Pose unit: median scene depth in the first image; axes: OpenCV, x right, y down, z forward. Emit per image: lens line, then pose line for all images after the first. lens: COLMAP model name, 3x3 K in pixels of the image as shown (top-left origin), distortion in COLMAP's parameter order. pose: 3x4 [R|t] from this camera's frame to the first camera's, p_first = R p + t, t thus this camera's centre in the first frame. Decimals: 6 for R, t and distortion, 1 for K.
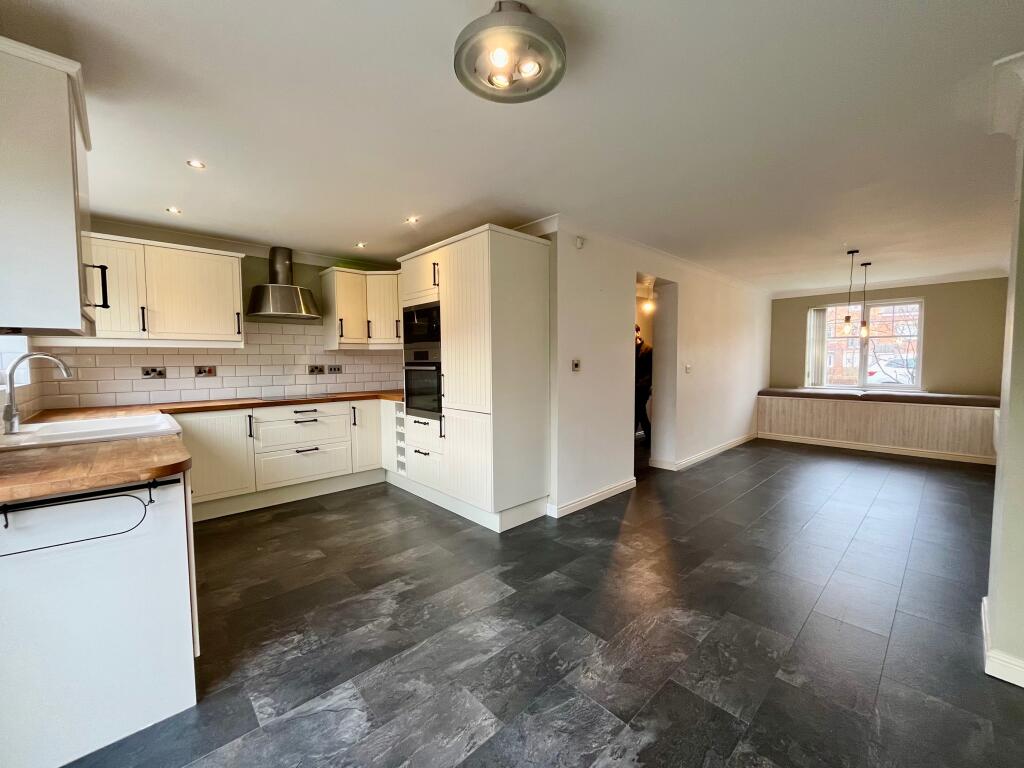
lens RADIAL K [[411.7, 0, 510.1], [0, 411.7, 383.6], [0, 0, 1]] dist [-0.001395, -0.000177]
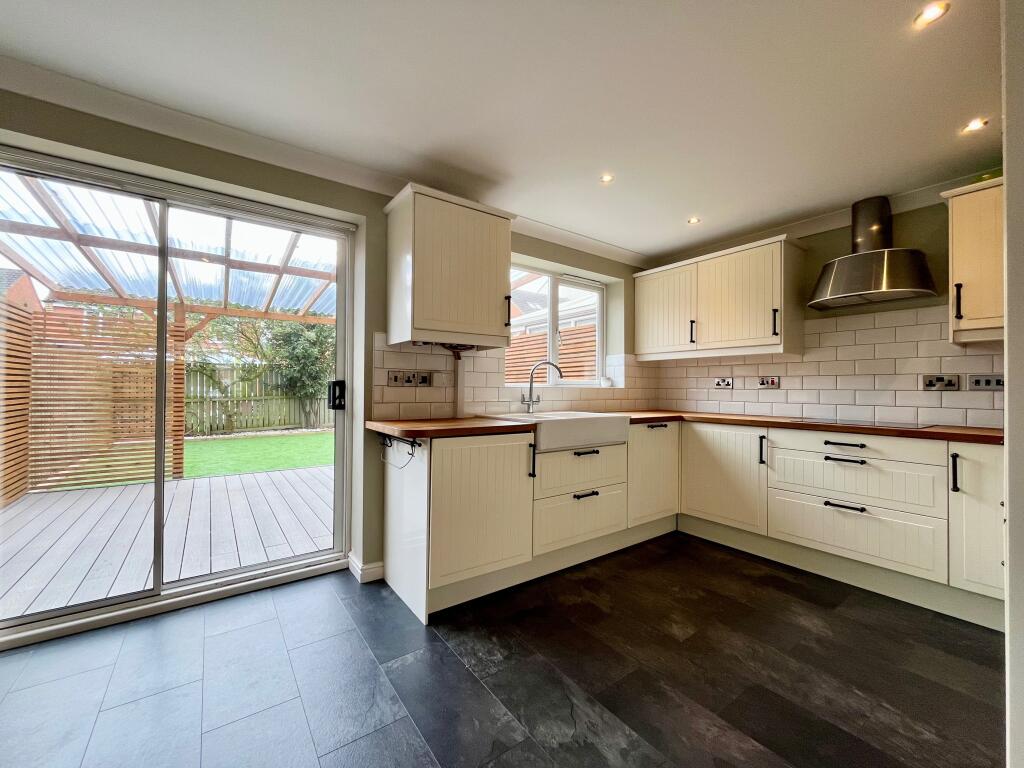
lens RADIAL K [[411.7, 0, 510.4], [0, 411.7, 382.8], [0, 0, 1]] dist [-0.001395, -0.000177]
pose [[-0.120182, -0.005291, -0.992738, 0.223365], [-0.062568, 0.998038, 0.002256, 0.003577], [0.990778, 0.062384, -0.120277, 0.634465]]
